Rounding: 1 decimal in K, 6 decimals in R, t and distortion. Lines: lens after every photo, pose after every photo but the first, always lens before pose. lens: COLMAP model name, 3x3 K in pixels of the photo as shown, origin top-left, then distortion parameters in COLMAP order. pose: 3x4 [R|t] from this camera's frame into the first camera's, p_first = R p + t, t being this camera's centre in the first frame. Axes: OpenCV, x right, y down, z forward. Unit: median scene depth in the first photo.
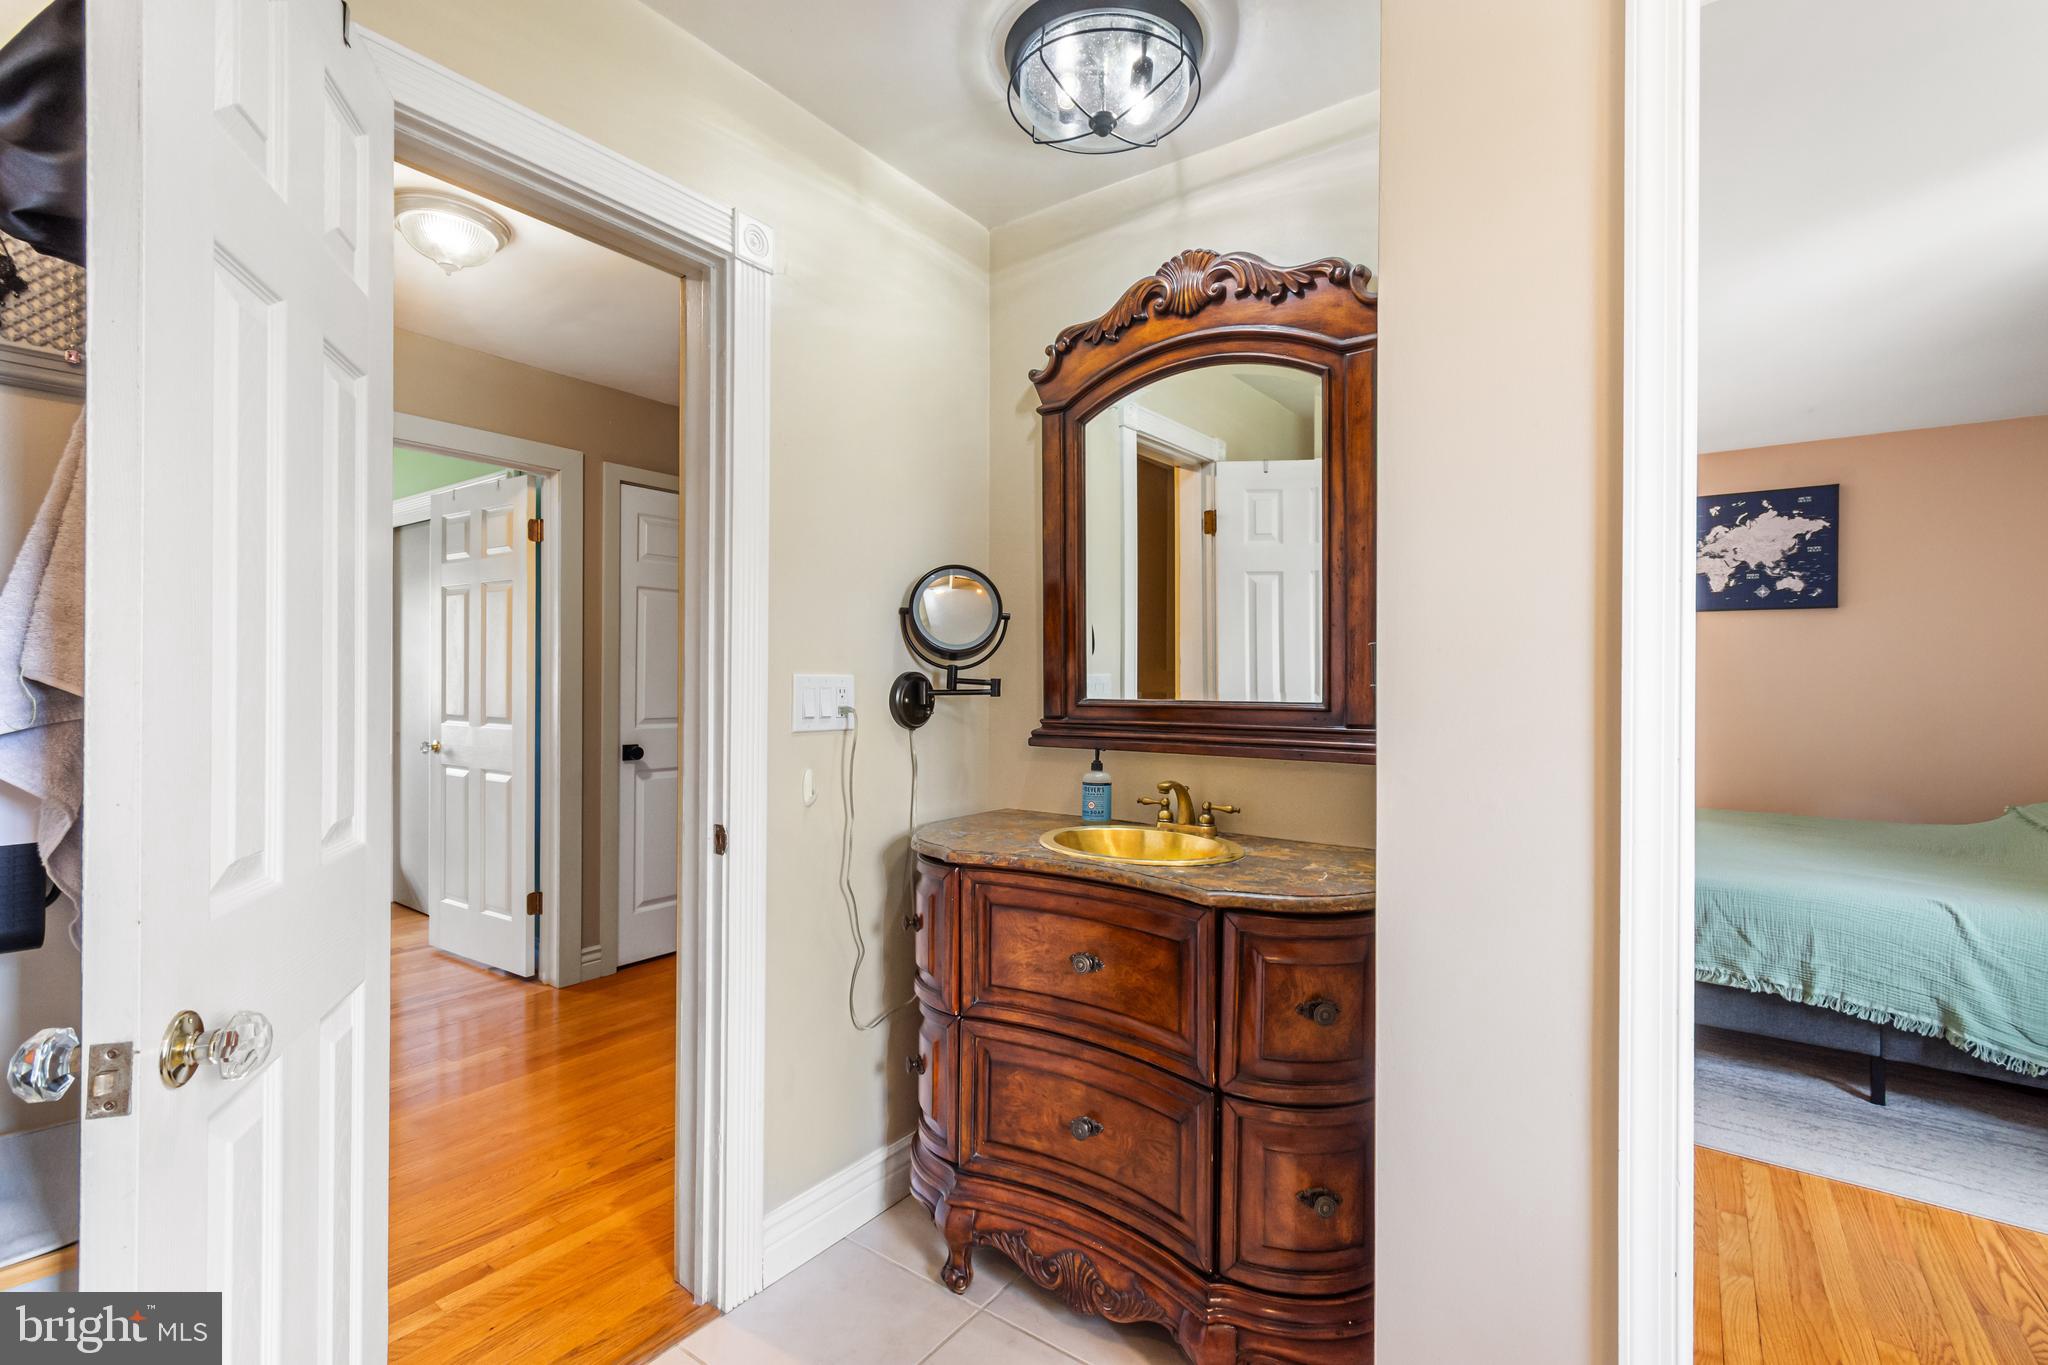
lens RADIAL K [[917.9, 0, 1026.2], [0, 917.9, 670.0], [0, 0, 1]] dist [0.016324, 0.000566]
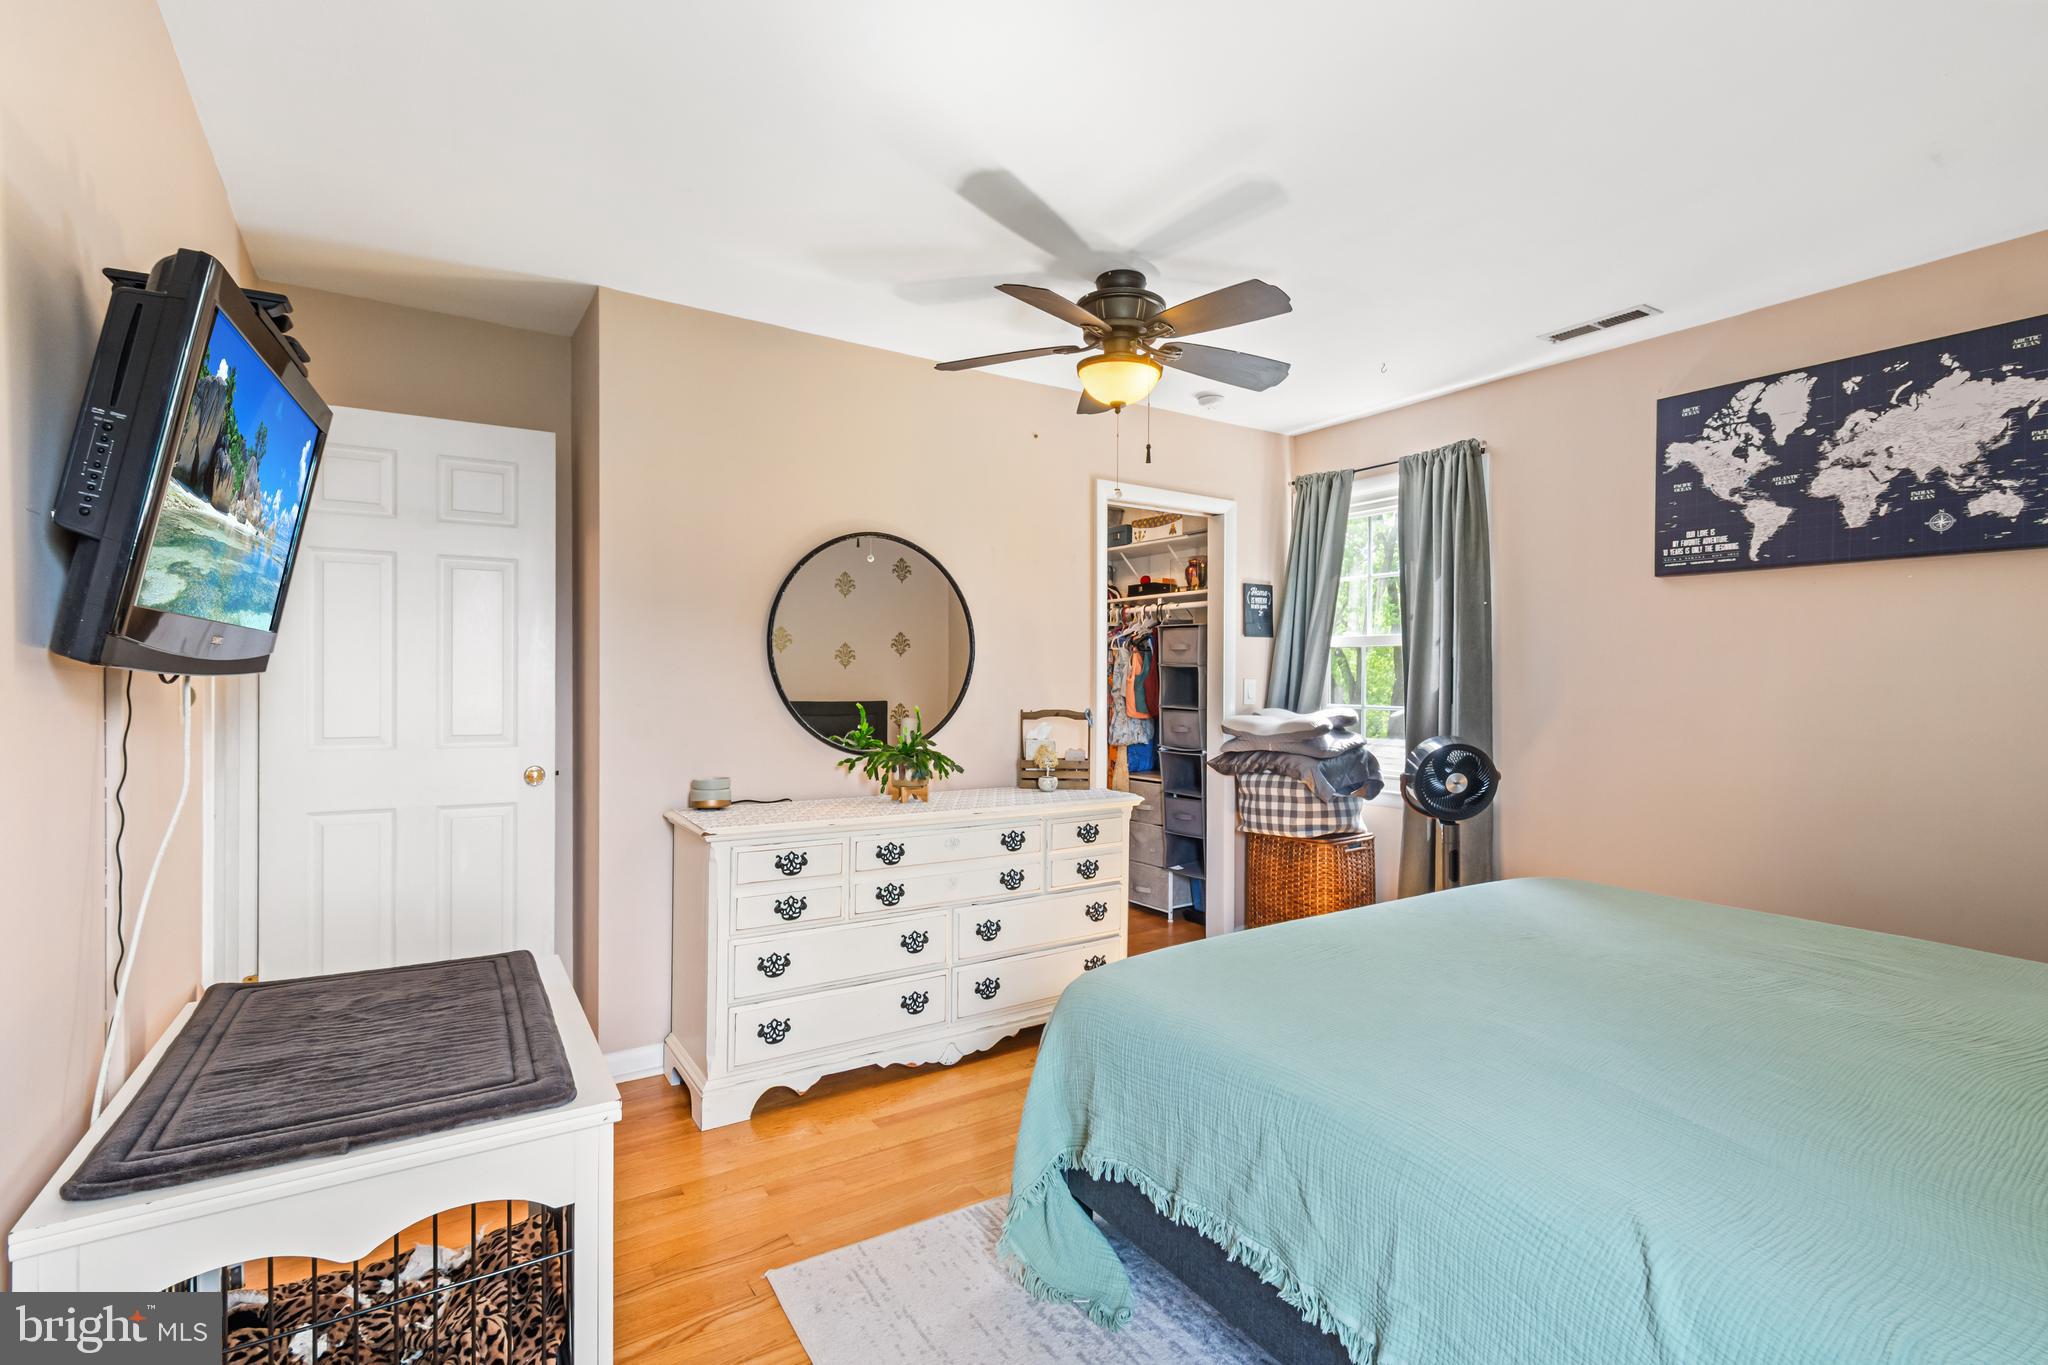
lens RADIAL K [[925.6, 0, 1020.8], [0, 925.6, 672.2], [0, 0, 1]] dist [0.004032, 0.001080]
pose [[0.933413, 0.001105, -0.358801, 0.488822], [-0.001557, 0.999998, -0.000971, 0.005752], [0.358799, 0.001465, 0.933414, 0.296275]]
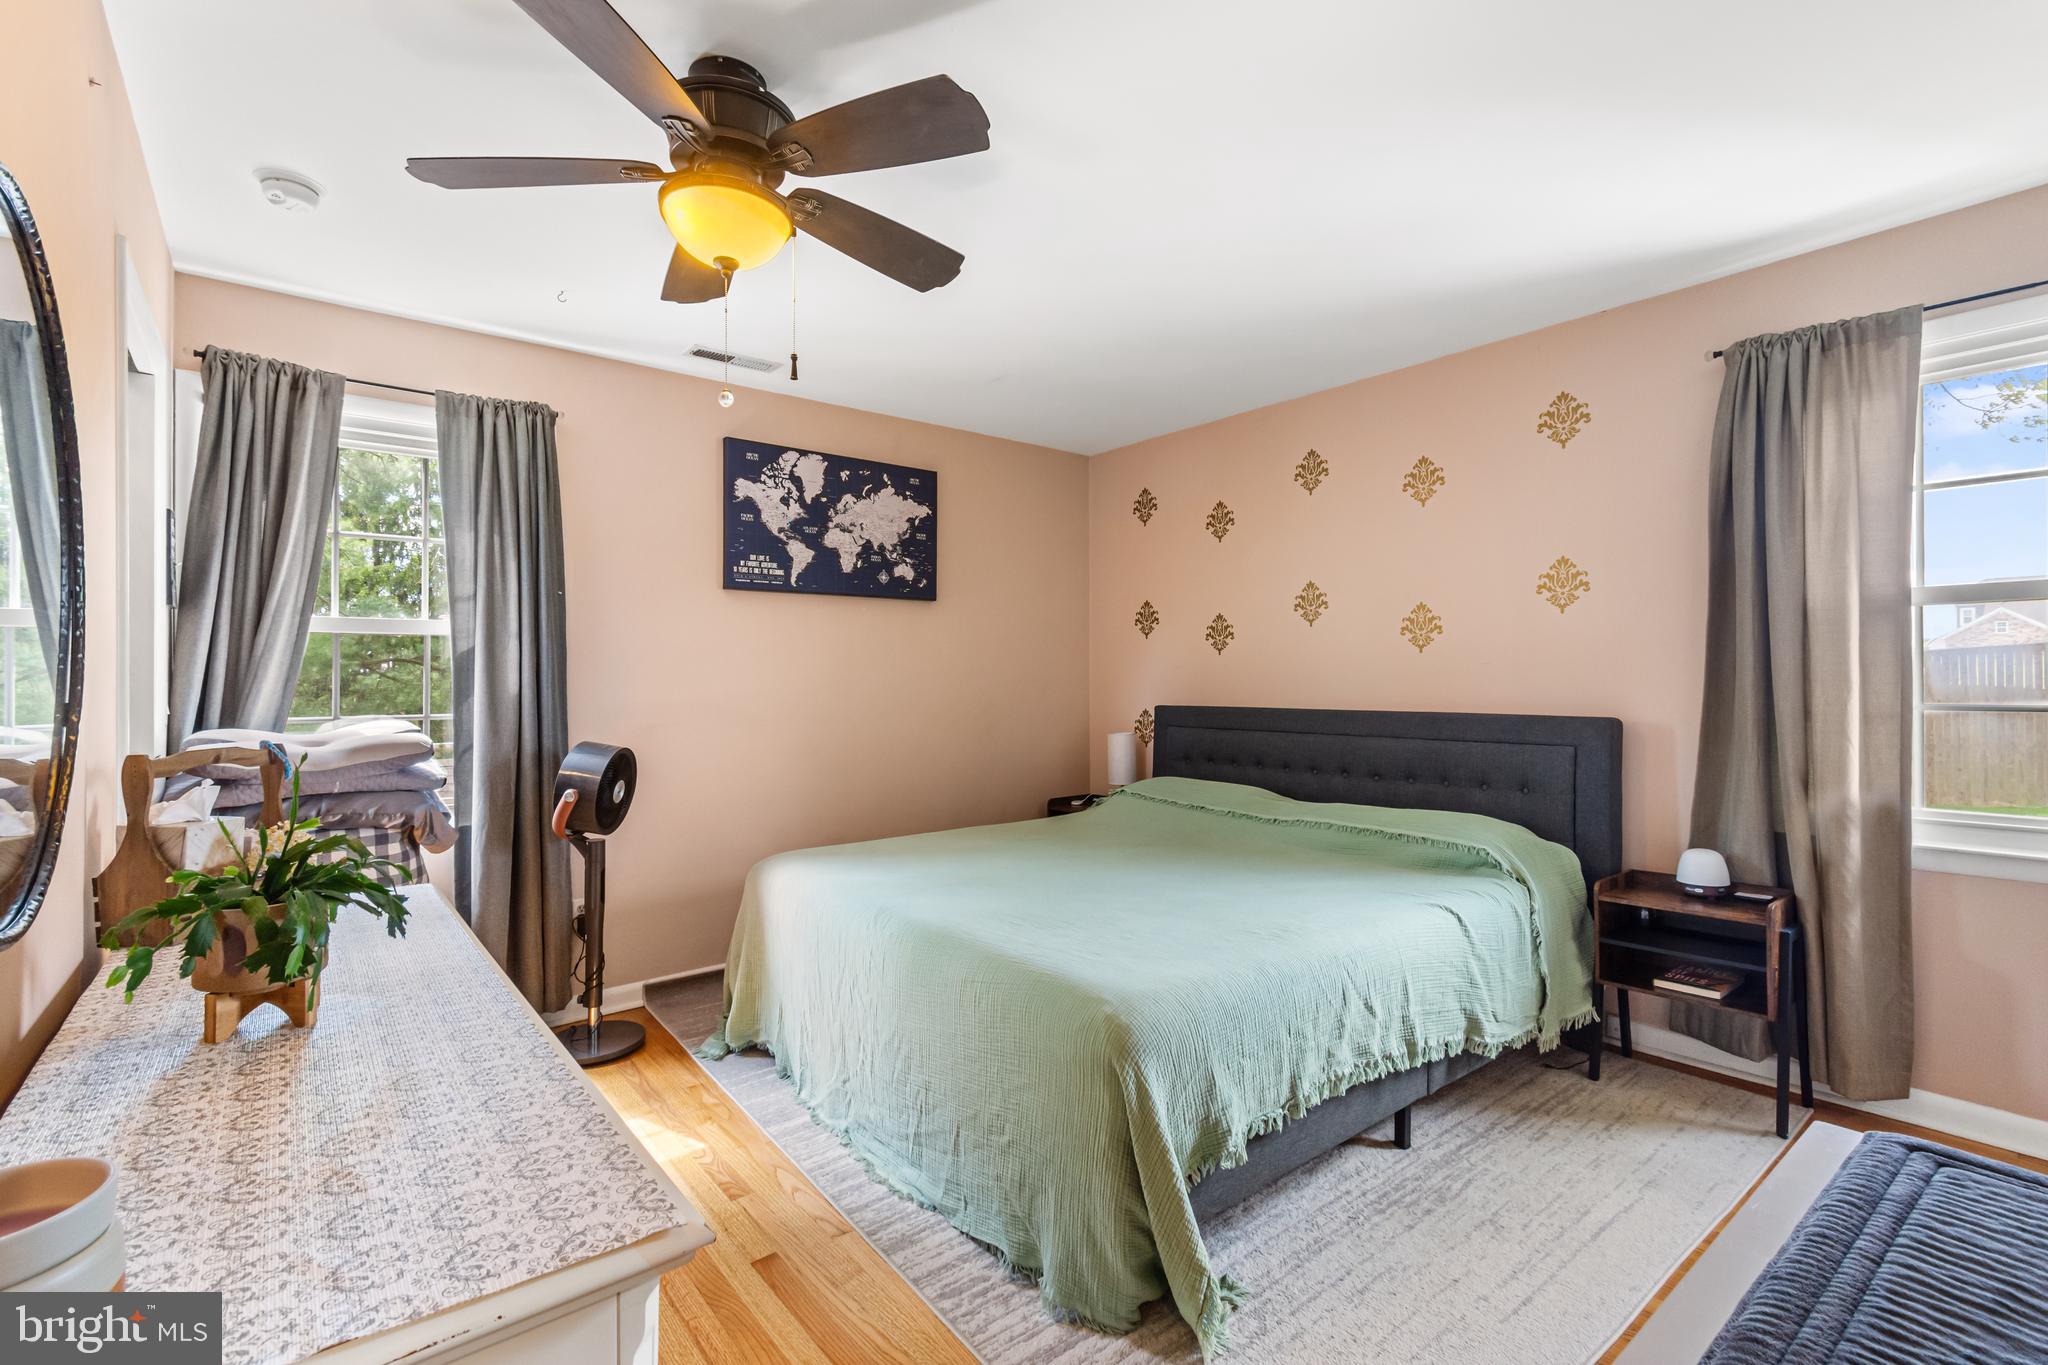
lens RADIAL K [[917.9, 0, 1026.2], [0, 917.9, 670.0], [0, 0, 1]] dist [0.016324, 0.000566]
pose [[0.258165, 0.004634, 0.966090, -0.015401], [0.002654, 0.999981, -0.005506, 0.009219], [-0.966097, 0.003986, 0.258148, 0.649893]]
